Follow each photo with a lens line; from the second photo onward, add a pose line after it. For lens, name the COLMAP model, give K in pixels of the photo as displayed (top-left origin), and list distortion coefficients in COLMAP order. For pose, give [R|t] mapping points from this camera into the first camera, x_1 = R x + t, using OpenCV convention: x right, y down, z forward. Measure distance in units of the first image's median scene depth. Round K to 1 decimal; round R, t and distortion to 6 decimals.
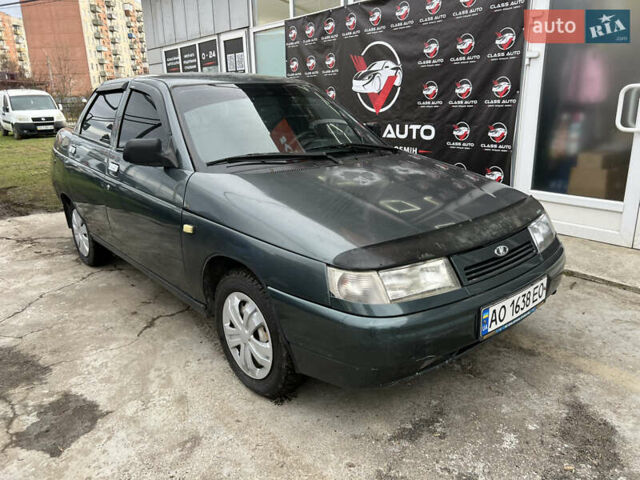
lens RADIAL K [[486.6, 0, 322.0], [0, 486.6, 236.9], [0, 0, 1]] dist [0.014515, -0.005581]
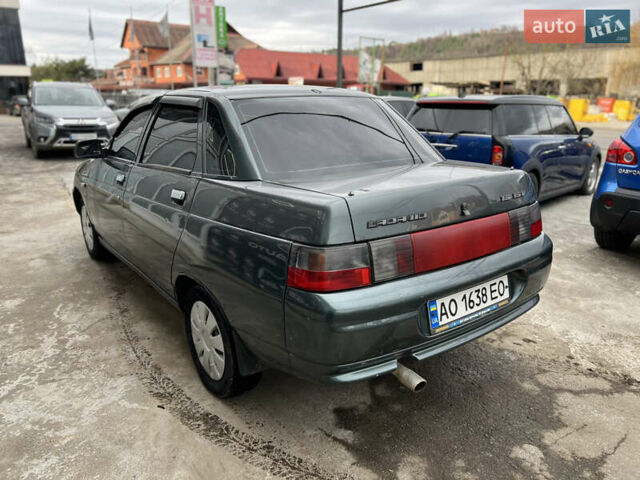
lens RADIAL K [[483.9, 0, 317.8], [0, 483.9, 247.6], [0, 0, 1]] dist [0.057224, -0.065848]
pose [[-0.996079, -0.006013, 0.088261, -0.320326], [0.043305, 0.836839, 0.545734, -0.411820], [-0.077141, 0.547416, -0.833297, 1.373549]]
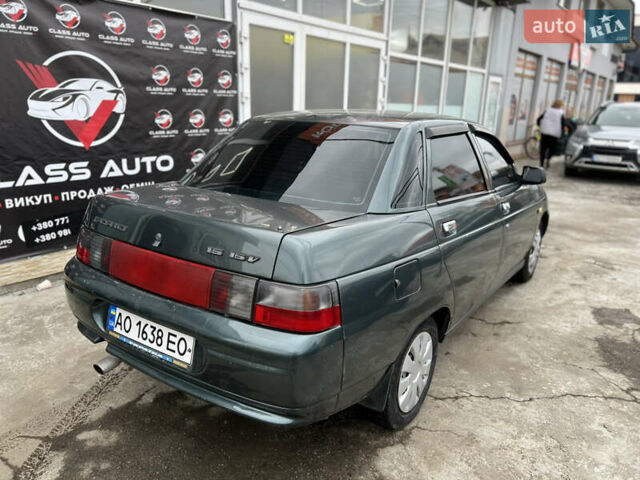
lens RADIAL K [[480.1, 0, 318.3], [0, 480.1, 242.8], [0, 0, 1]] dist [0.059372, -0.068249]
pose [[-0.240756, -0.250597, 0.937677, -0.805038], [0.250169, 0.917429, 0.309419, -0.299205], [-0.937791, 0.309072, -0.158184, 0.950618]]
